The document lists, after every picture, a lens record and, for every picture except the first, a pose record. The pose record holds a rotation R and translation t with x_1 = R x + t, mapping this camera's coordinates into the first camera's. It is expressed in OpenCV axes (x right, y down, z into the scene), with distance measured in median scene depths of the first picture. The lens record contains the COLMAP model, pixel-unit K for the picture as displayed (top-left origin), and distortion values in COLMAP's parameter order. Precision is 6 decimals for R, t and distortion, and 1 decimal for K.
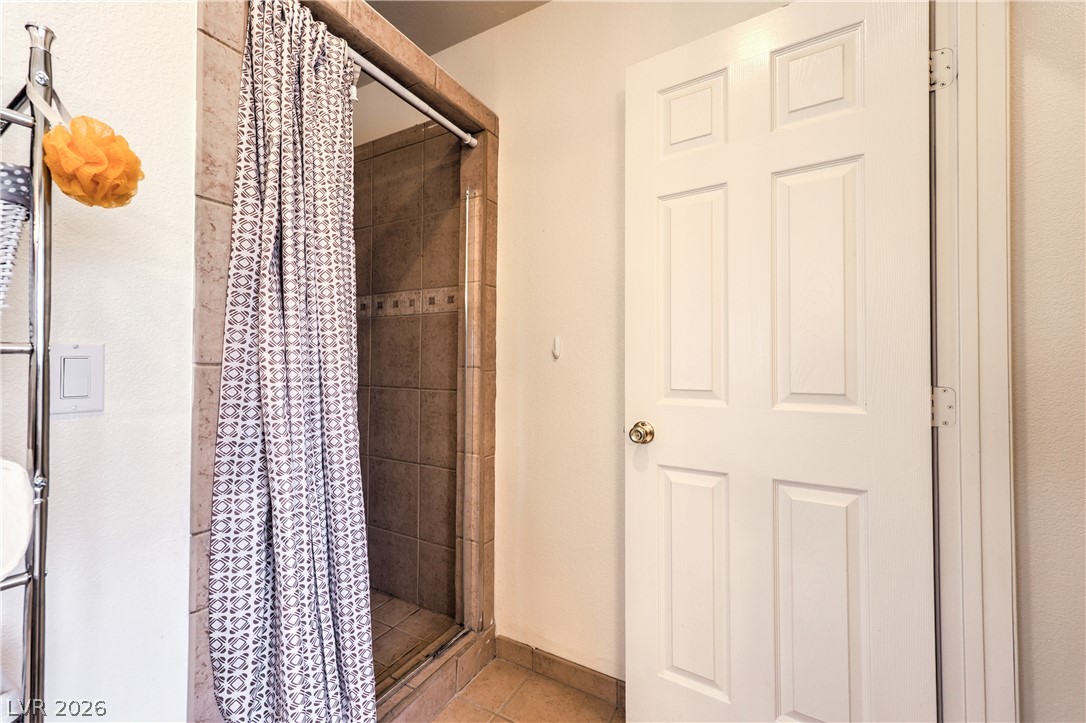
lens RADIAL K [[440.7, 0, 543.1], [0, 440.7, 362.7], [0, 0, 1]] dist [0.007017, -0.001033]
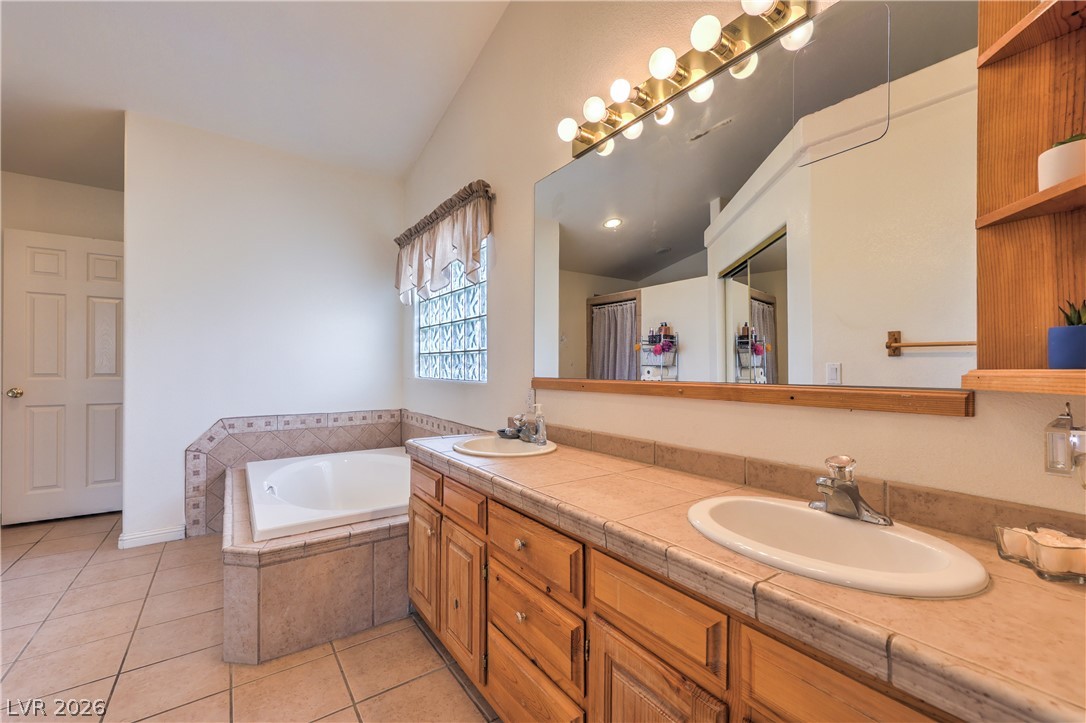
lens RADIAL K [[440.7, 0, 547.9], [0, 440.7, 362.8], [0, 0, 1]] dist [0.007017, -0.001033]
pose [[0.418152, 0.008071, 0.908341, -0.749201], [-0.005509, 0.999965, -0.006349, -0.000010], [-0.908361, -0.002349, 0.418181, -2.600847]]
